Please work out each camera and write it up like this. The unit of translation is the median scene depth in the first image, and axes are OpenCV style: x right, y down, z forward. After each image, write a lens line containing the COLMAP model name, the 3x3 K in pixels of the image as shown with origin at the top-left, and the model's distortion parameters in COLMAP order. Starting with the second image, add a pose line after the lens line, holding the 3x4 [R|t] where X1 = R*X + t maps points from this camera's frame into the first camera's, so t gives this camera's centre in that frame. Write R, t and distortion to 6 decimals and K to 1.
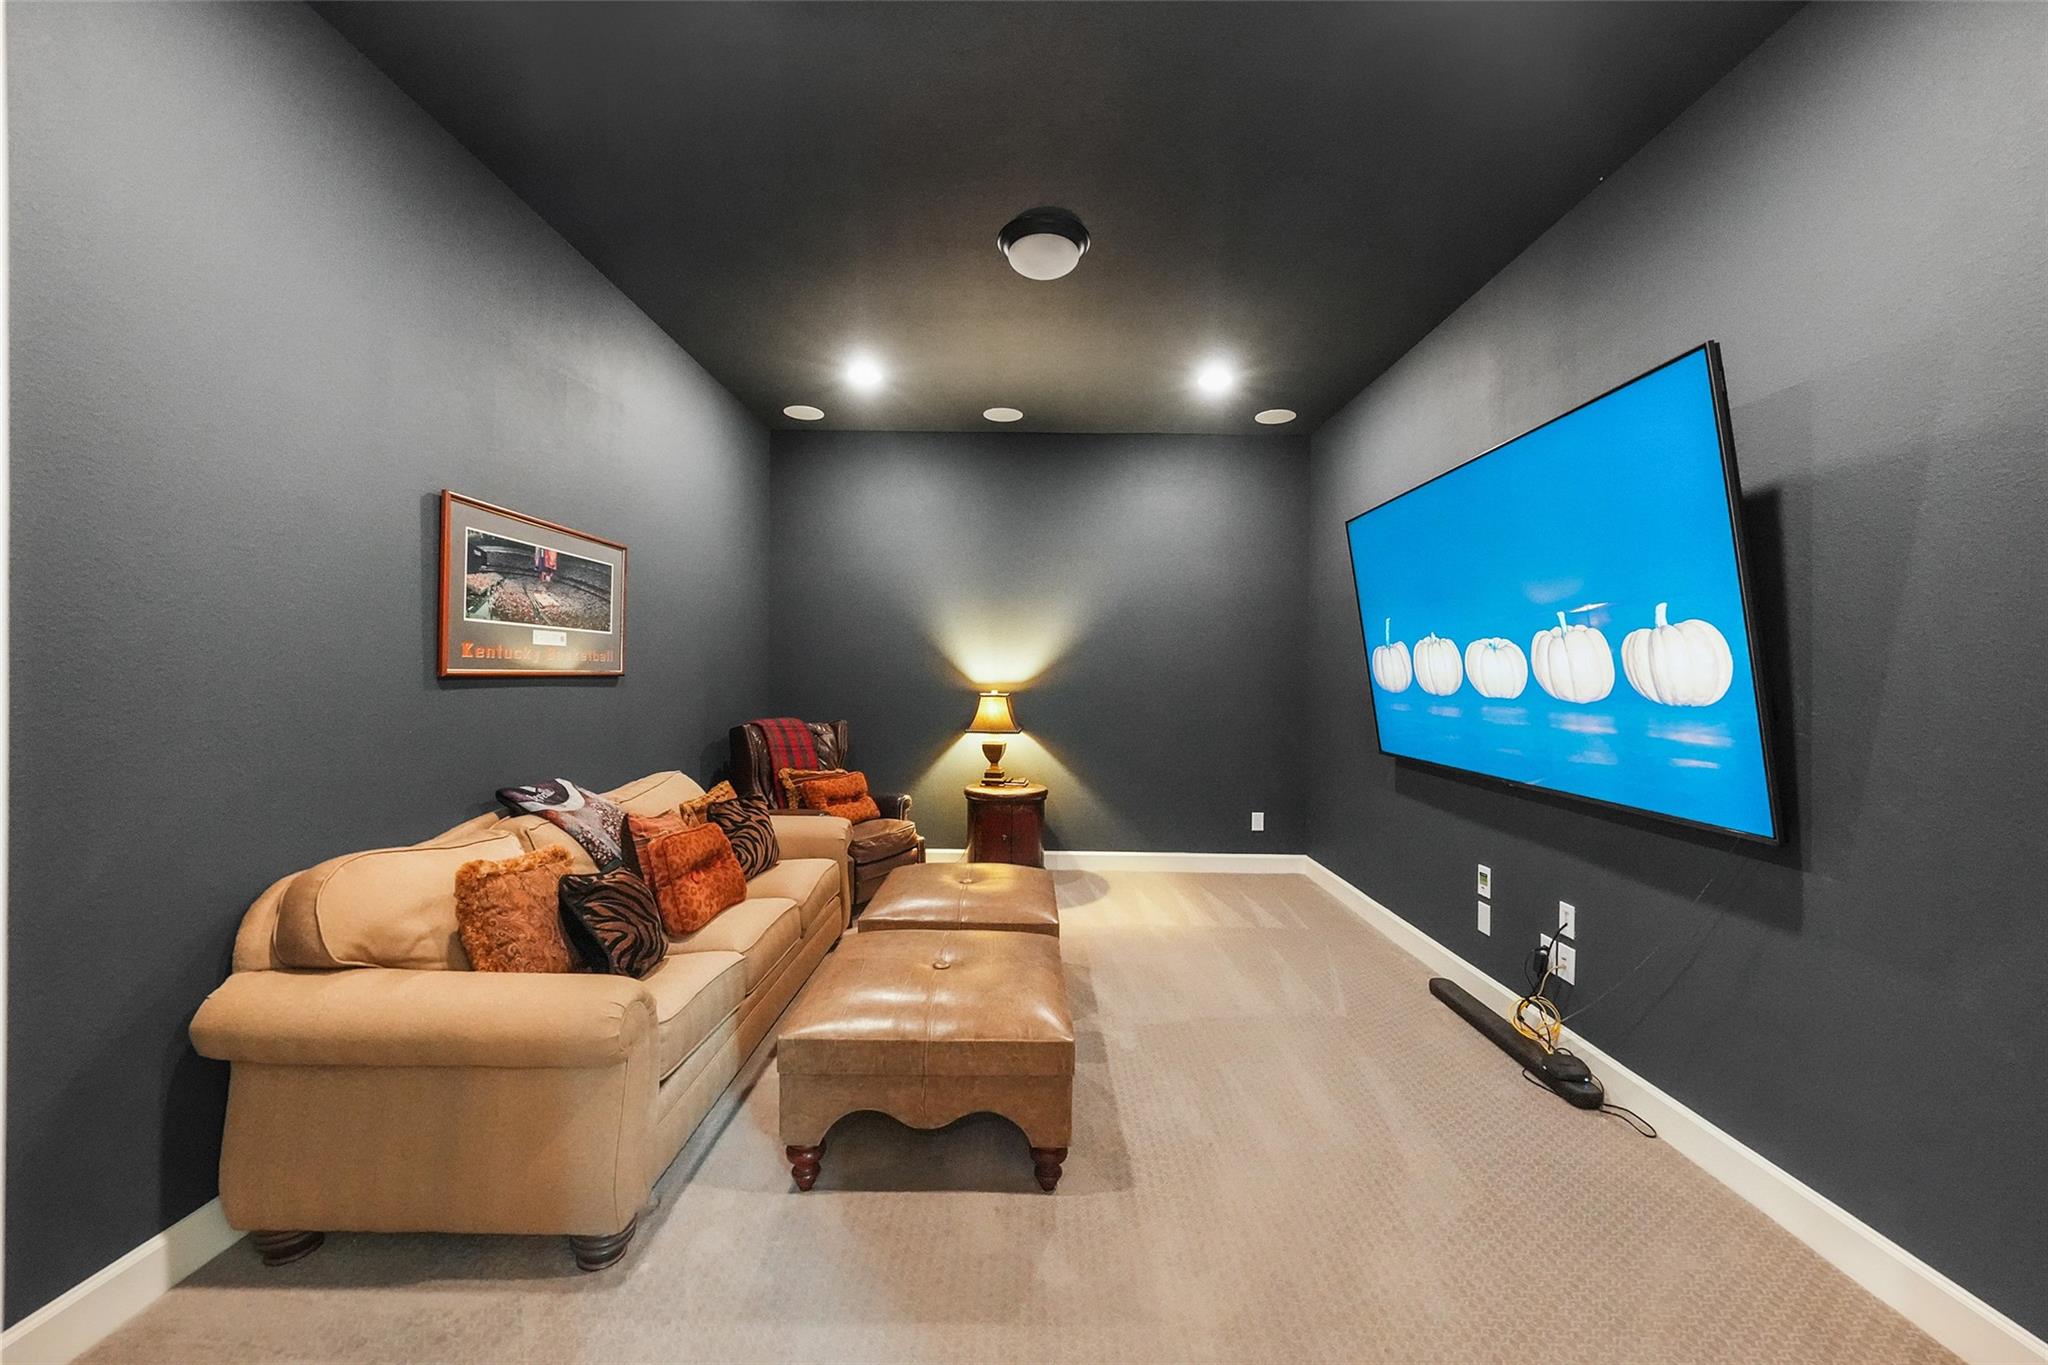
lens RADIAL K [[786.3, 0, 1021.7], [0, 786.3, 674.6], [0, 0, 1]] dist [-0.020423, -0.000067]
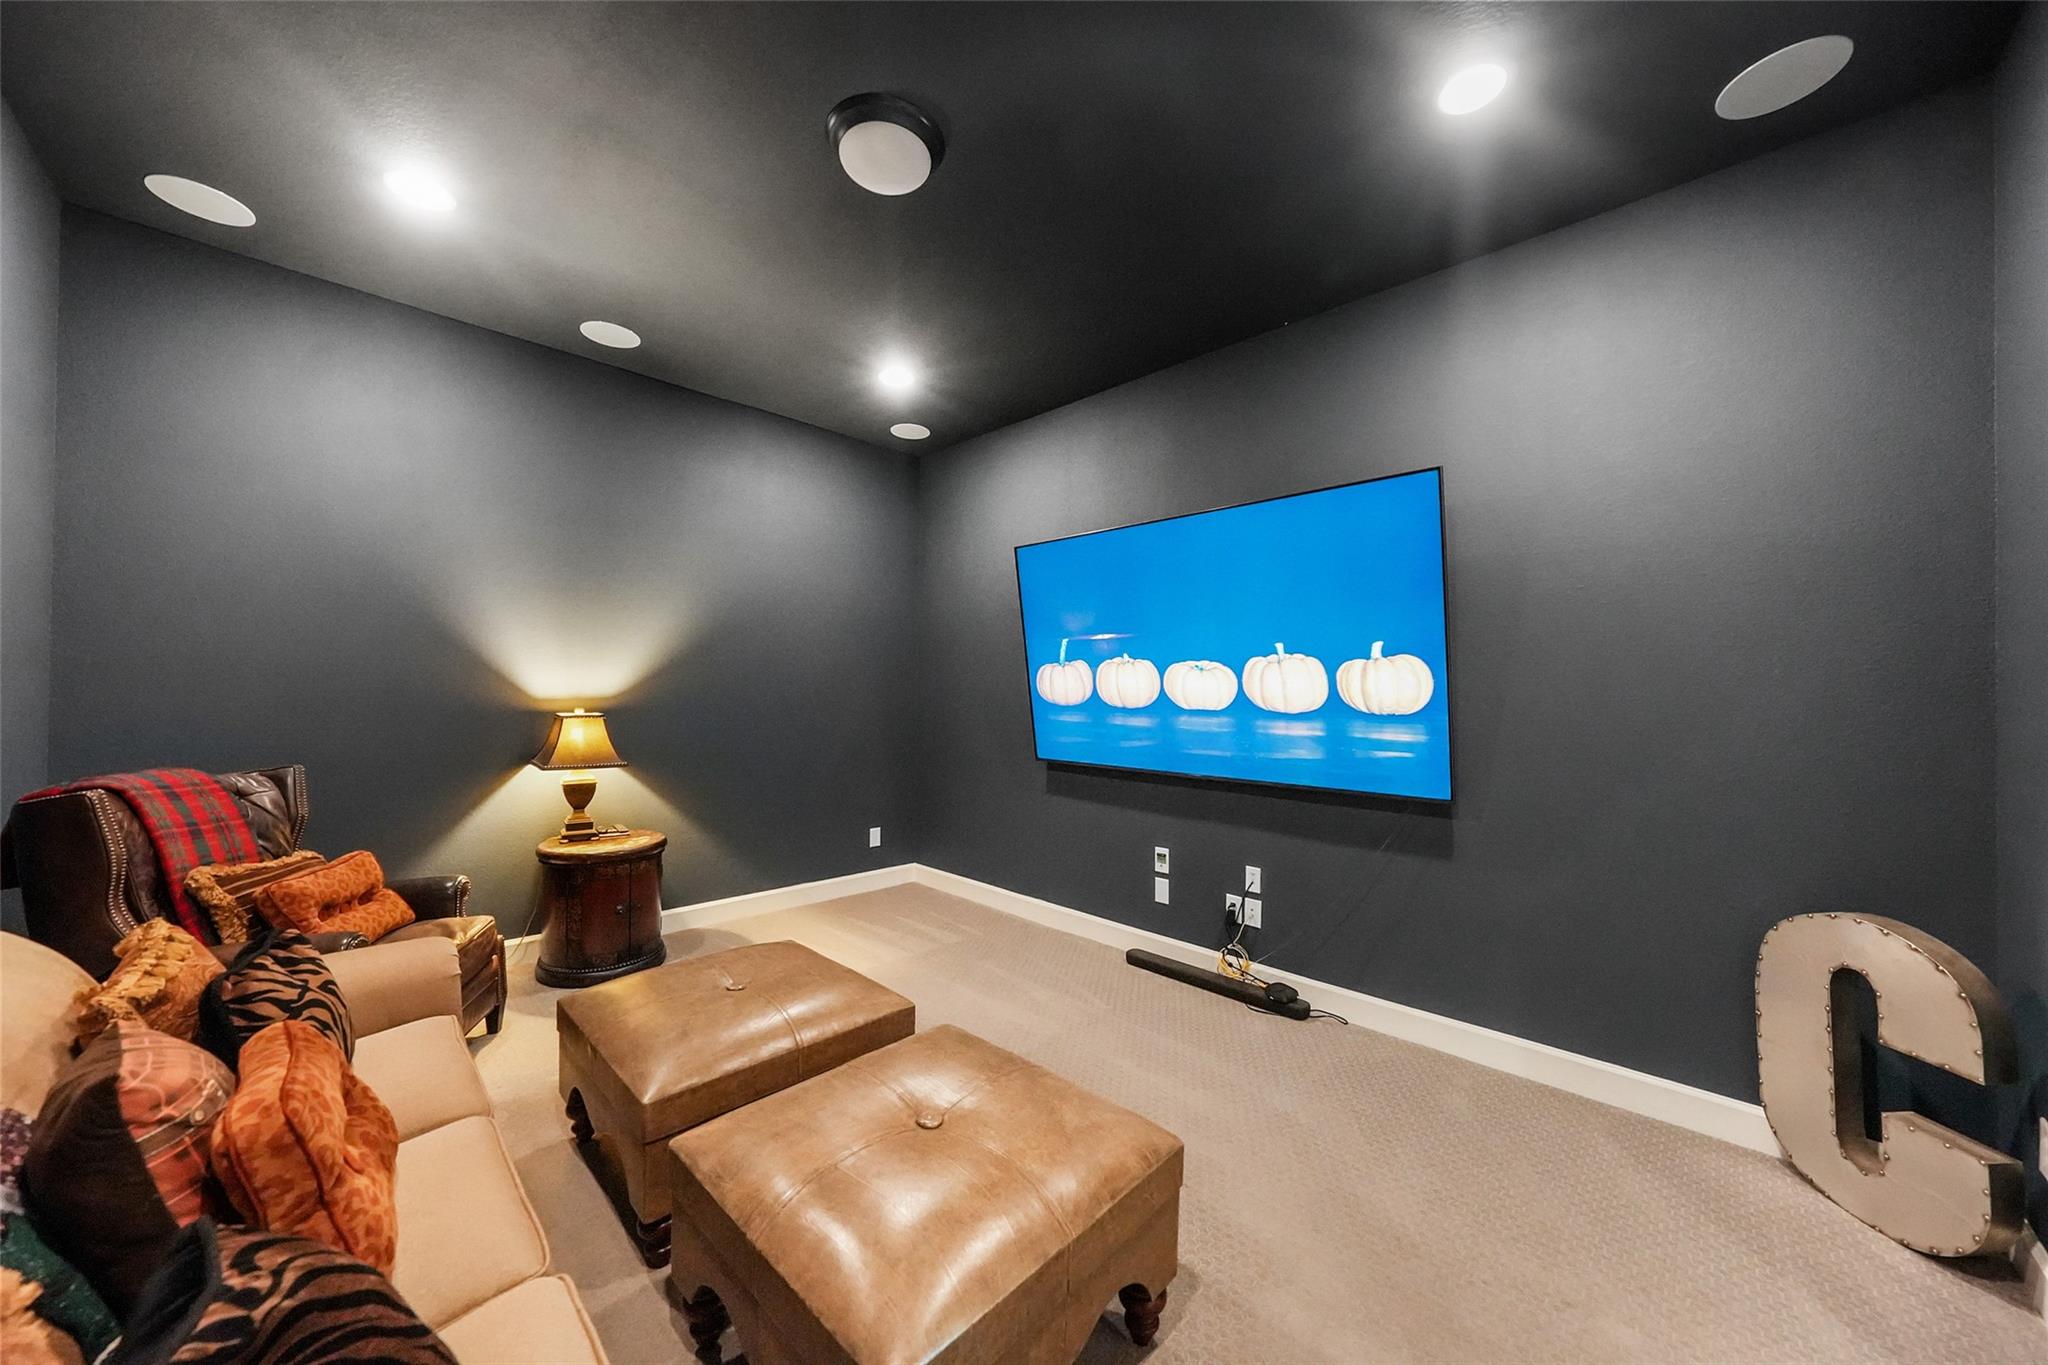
lens RADIAL K [[728.5, 0, 1024.0], [0, 728.5, 682.5], [0, 0, 1]] dist [-0.024708, 0.003993]
pose [[0.676524, 0.007532, 0.736382, -0.385833], [-0.006311, 0.999970, -0.004431, -0.005501], [-0.736394, -0.001650, 0.676551, 0.389956]]
